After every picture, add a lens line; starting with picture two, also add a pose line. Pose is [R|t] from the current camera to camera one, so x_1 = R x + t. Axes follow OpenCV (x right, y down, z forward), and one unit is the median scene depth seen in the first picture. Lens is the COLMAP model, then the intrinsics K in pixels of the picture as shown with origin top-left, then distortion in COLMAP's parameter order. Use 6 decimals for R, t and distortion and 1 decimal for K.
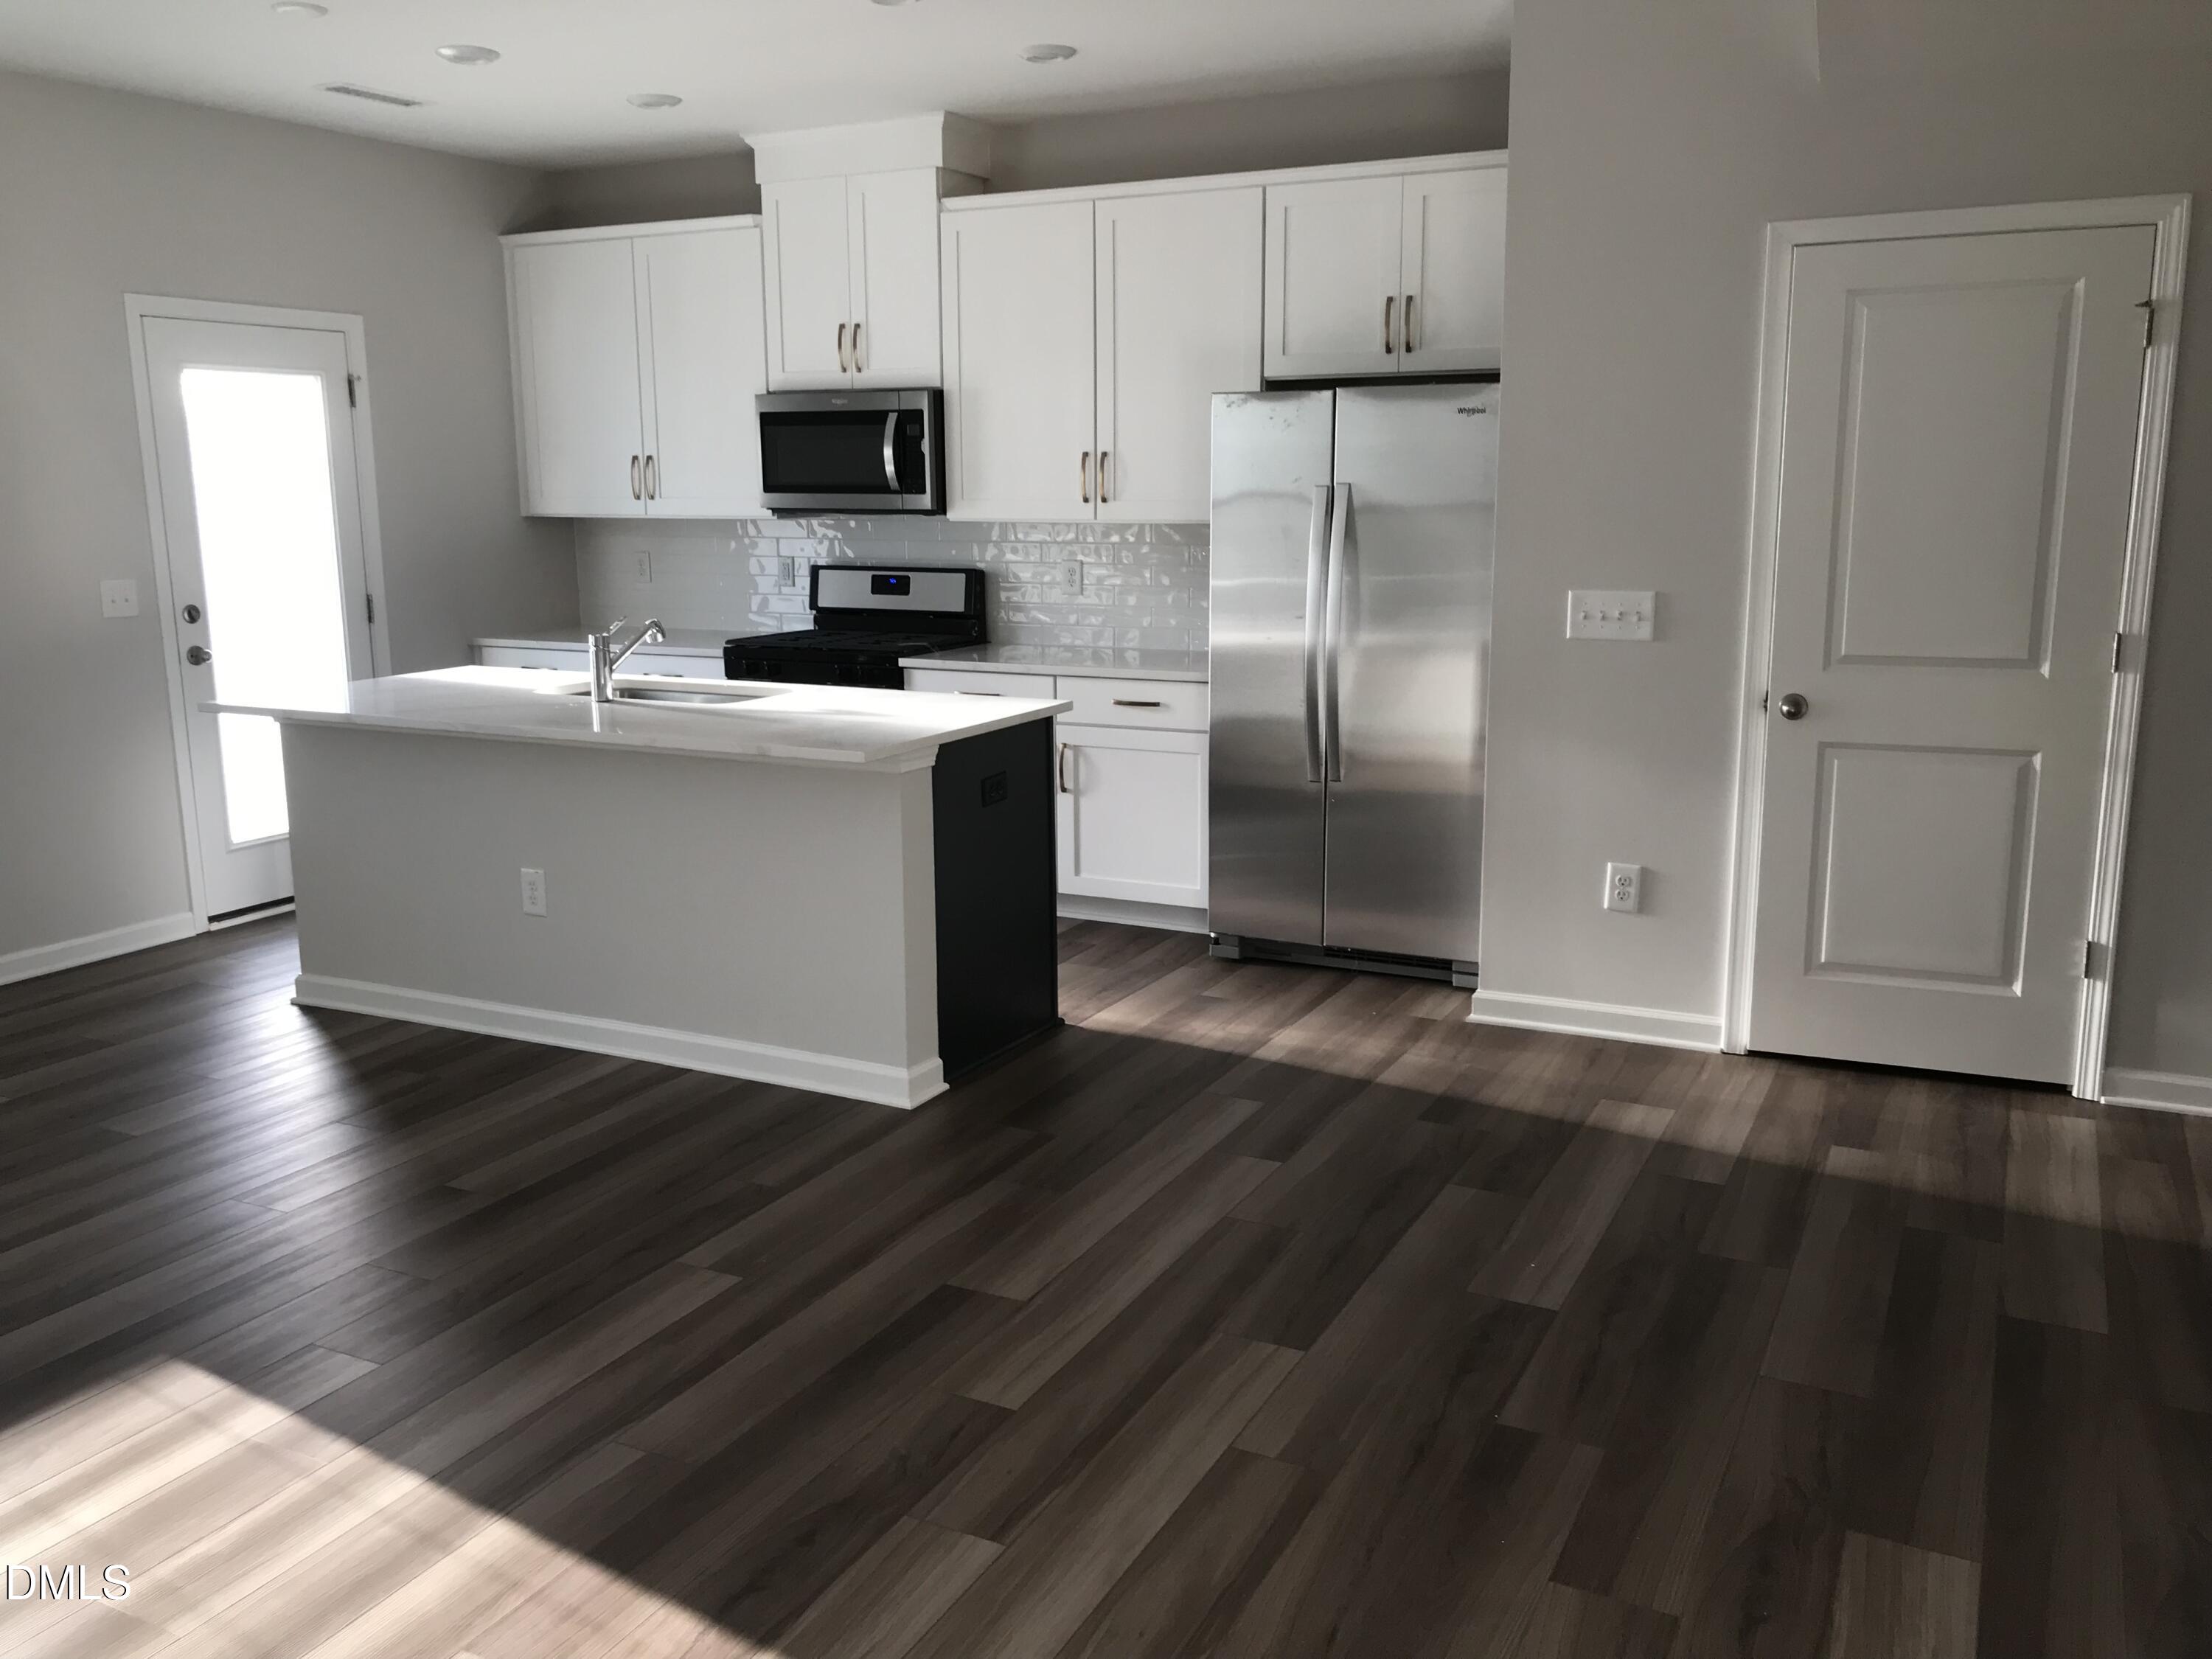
lens RADIAL K [[1830.8, 0, 1106.0], [0, 1830.8, 829.5], [0, 0, 1]] dist [0.002220, -0.000687]
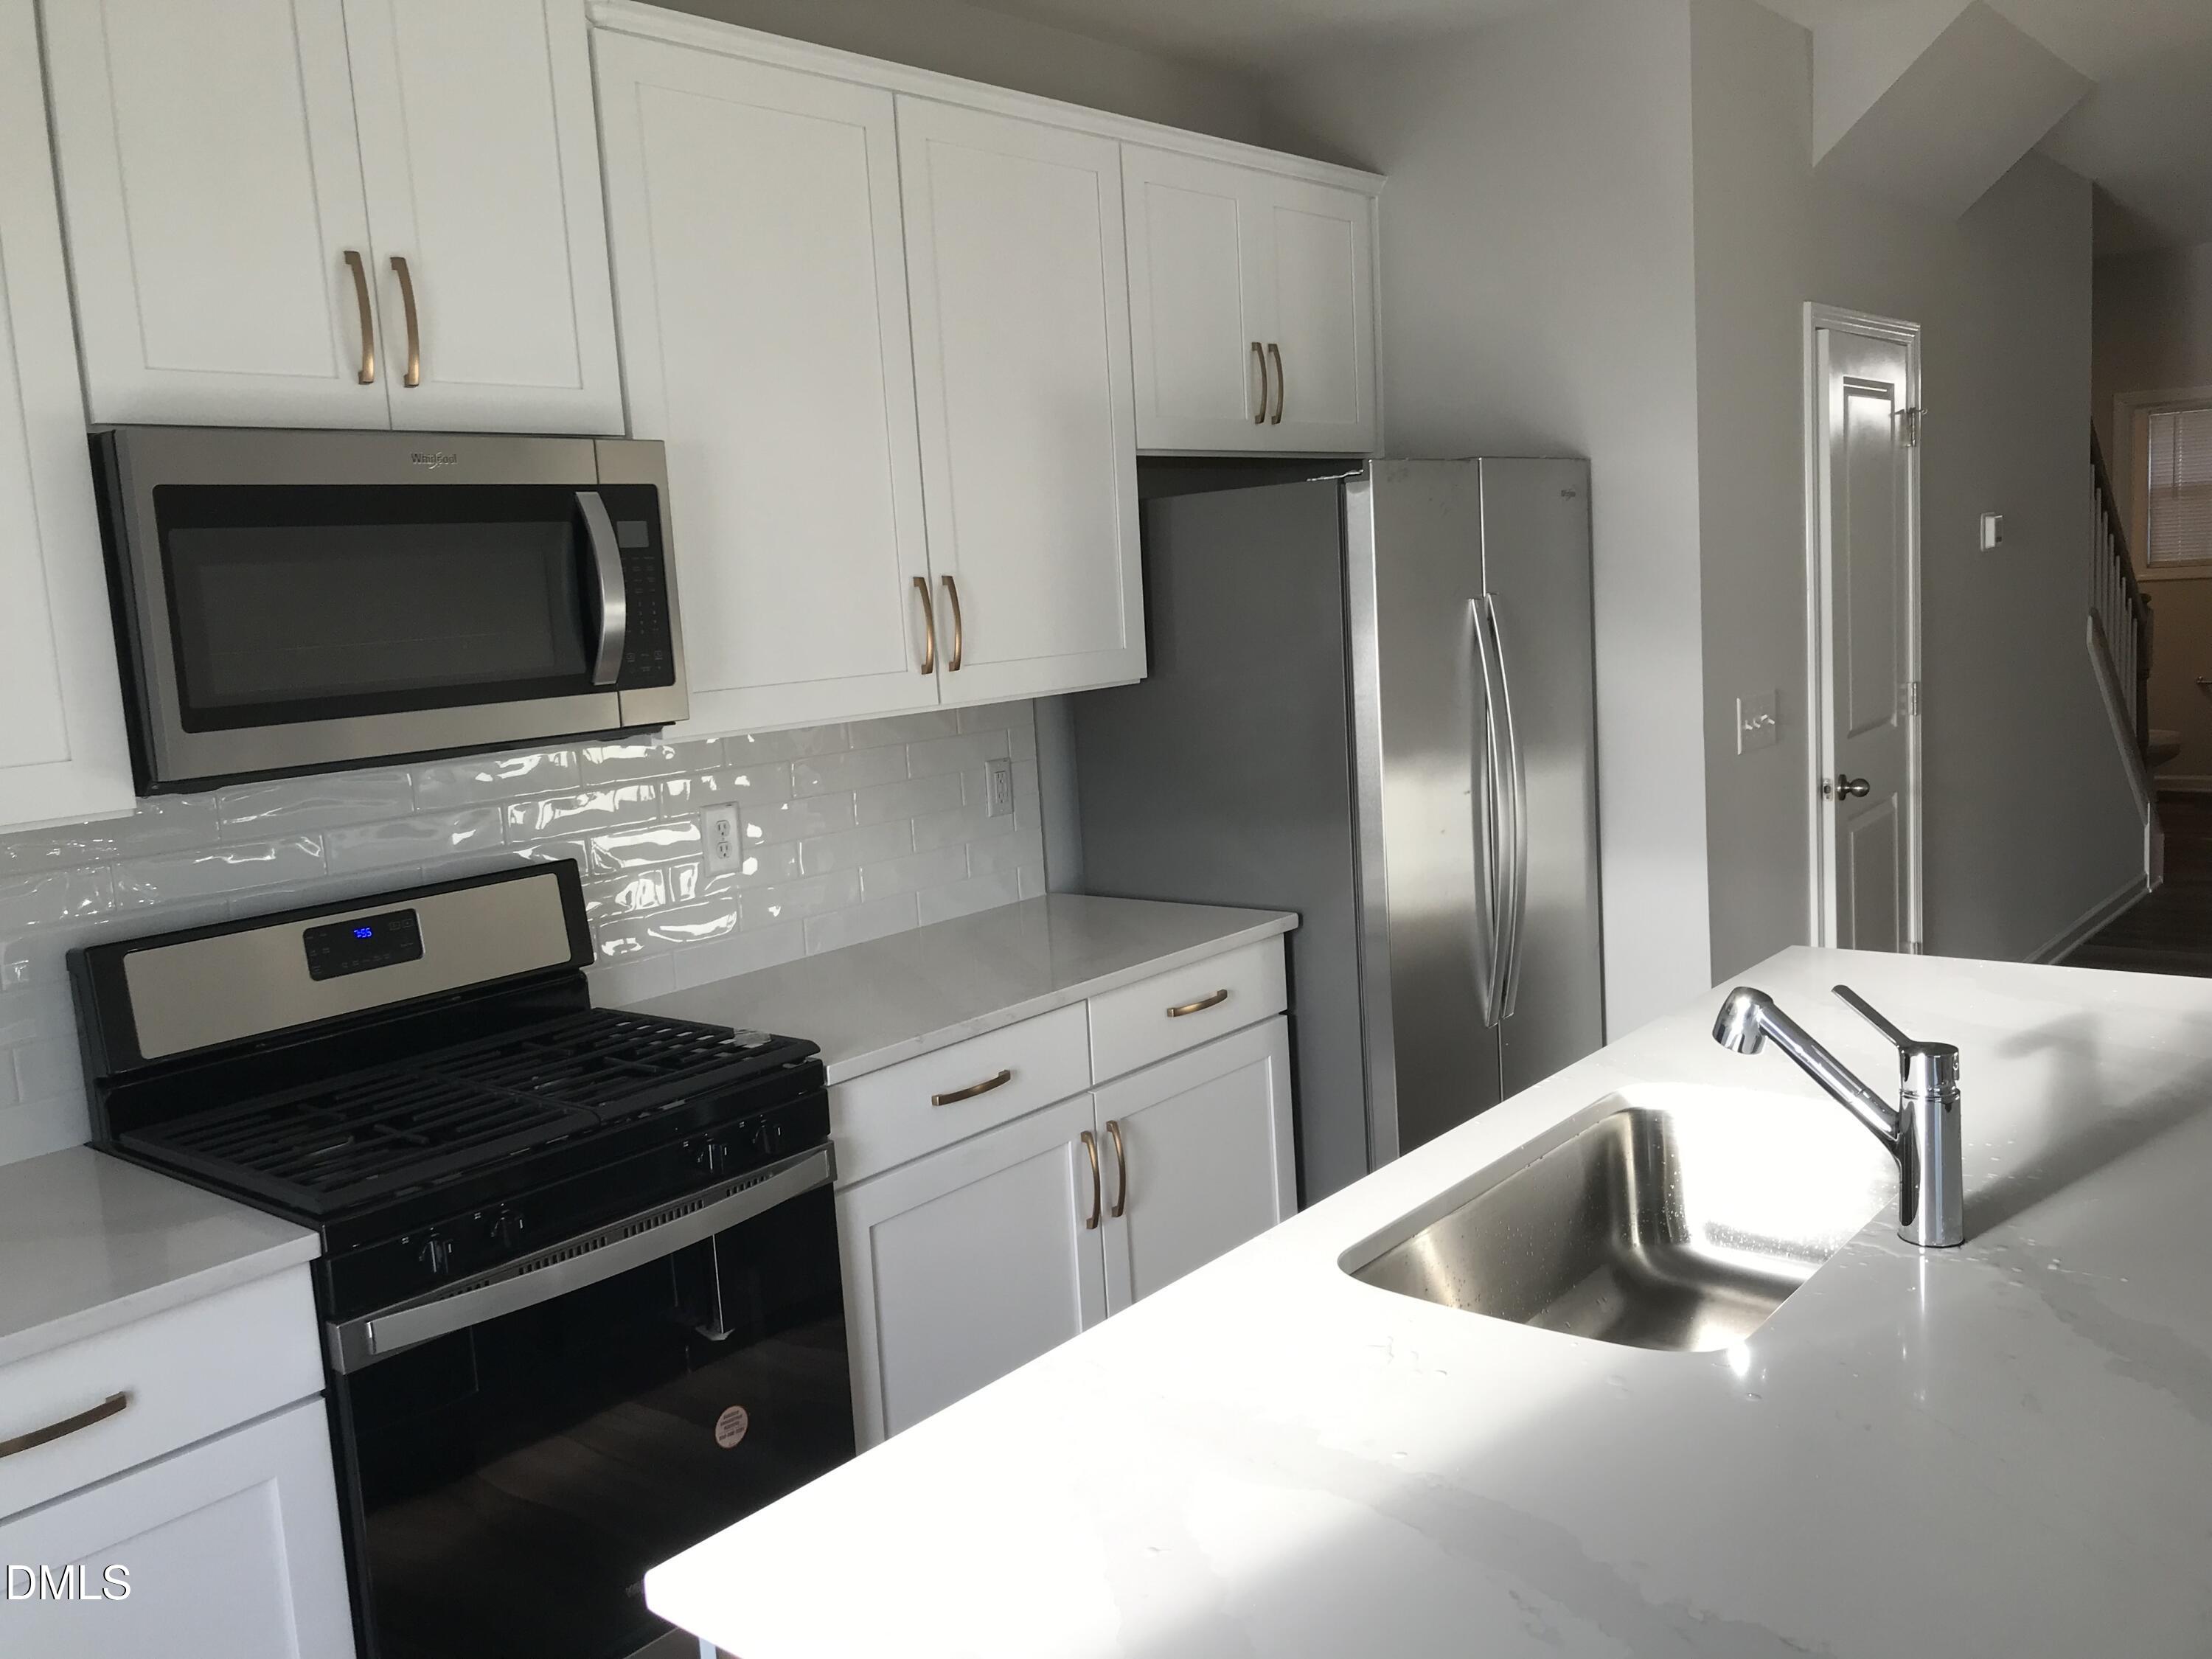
lens RADIAL K [[1830.8, 0, 1106.0], [0, 1830.8, 829.5], [0, 0, 1]] dist [0.002220, -0.000687]
pose [[0.228058, -0.140772, 0.963417, -0.475044], [0.247472, 0.965378, 0.082478, -0.158082], [-0.941673, 0.219609, 0.255000, 0.789366]]
